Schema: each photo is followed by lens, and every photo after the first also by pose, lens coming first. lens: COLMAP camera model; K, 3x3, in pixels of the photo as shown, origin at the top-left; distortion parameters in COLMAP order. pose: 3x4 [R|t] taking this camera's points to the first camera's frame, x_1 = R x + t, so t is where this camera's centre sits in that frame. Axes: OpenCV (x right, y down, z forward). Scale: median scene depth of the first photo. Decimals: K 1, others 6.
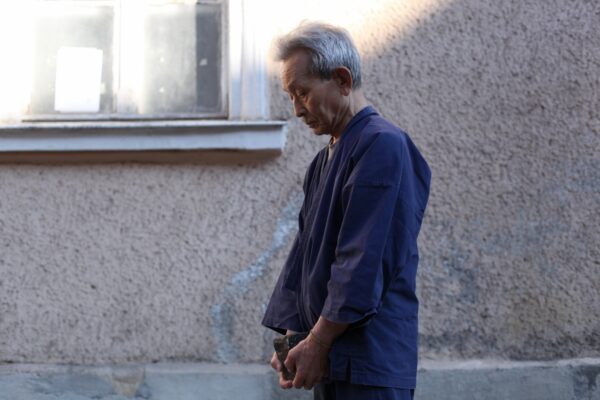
lens RADIAL K [[859.0, 0, 300.0], [0, 859.0, 200.0], [0, 0, 1]] dist [-0.128187, 0.038288]
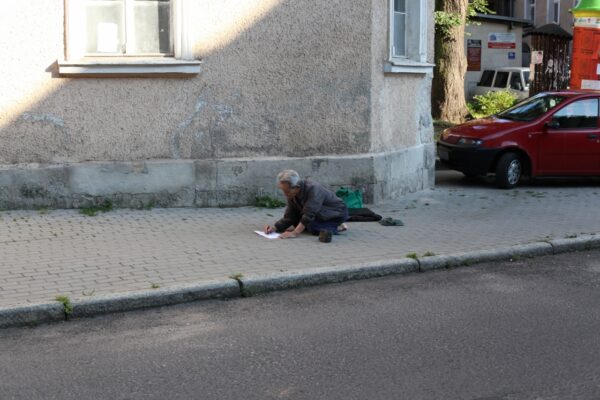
lens RADIAL K [[859.0, 0, 300.0], [0, 859.0, 200.0], [0, 0, 1]] dist [-0.128187, 0.038288]
pose [[0.967309, -0.022362, 0.252614, -0.365746], [-0.041194, 0.969021, 0.243520, -0.311102], [-0.250233, -0.245966, 0.936421, -1.437690]]
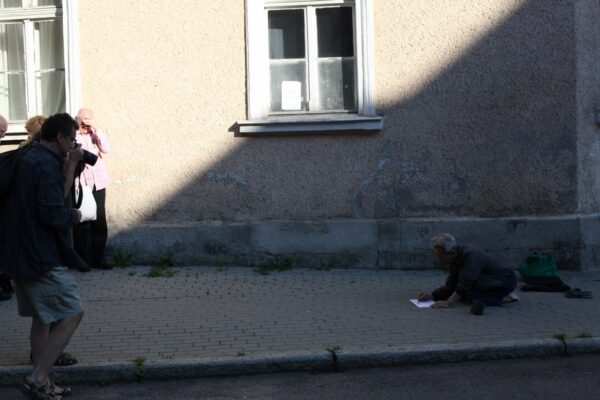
lens RADIAL K [[859.0, 0, 300.0], [0, 859.0, 200.0], [0, 0, 1]] dist [-0.128187, 0.038288]
pose [[0.989160, -0.002469, -0.146822, 0.102869], [0.030135, 0.981990, 0.186513, -0.310467], [0.143718, -0.188915, 0.971420, -1.342155]]
